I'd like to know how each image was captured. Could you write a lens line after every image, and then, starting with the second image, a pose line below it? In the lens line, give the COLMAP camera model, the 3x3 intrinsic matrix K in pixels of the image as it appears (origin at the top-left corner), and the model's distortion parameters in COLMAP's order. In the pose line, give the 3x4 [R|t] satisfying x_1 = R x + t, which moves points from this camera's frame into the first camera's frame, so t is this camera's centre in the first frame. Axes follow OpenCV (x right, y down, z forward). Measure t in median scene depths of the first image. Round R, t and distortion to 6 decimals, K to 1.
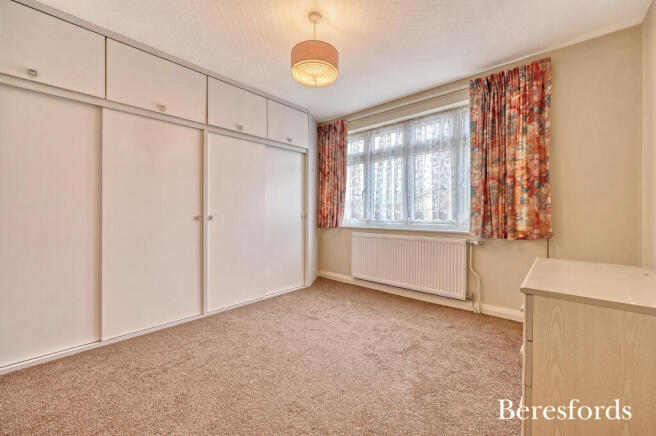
lens RADIAL K [[266.7, 0, 330.5], [0, 266.7, 214.1], [0, 0, 1]] dist [0.004723, -0.000946]
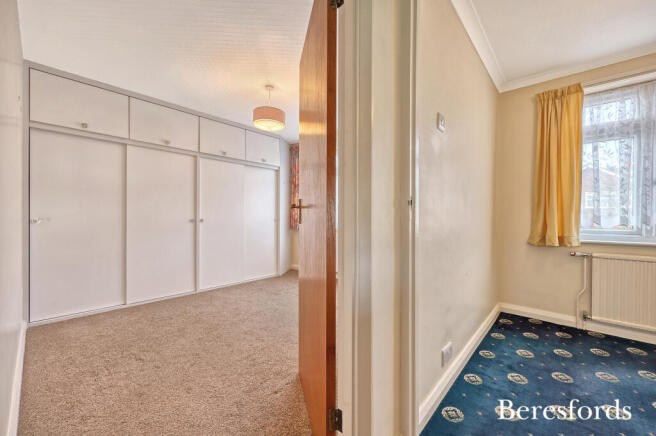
lens RADIAL K [[266.7, 0, 327.1], [0, 266.7, 219.5], [0, 0, 1]] dist [0.004723, -0.000946]
pose [[0.999996, 0.002775, 0.000251, 0.179950], [-0.002776, 0.999985, 0.004790, 0.001032], [-0.000237, -0.004791, 0.999988, -0.343051]]
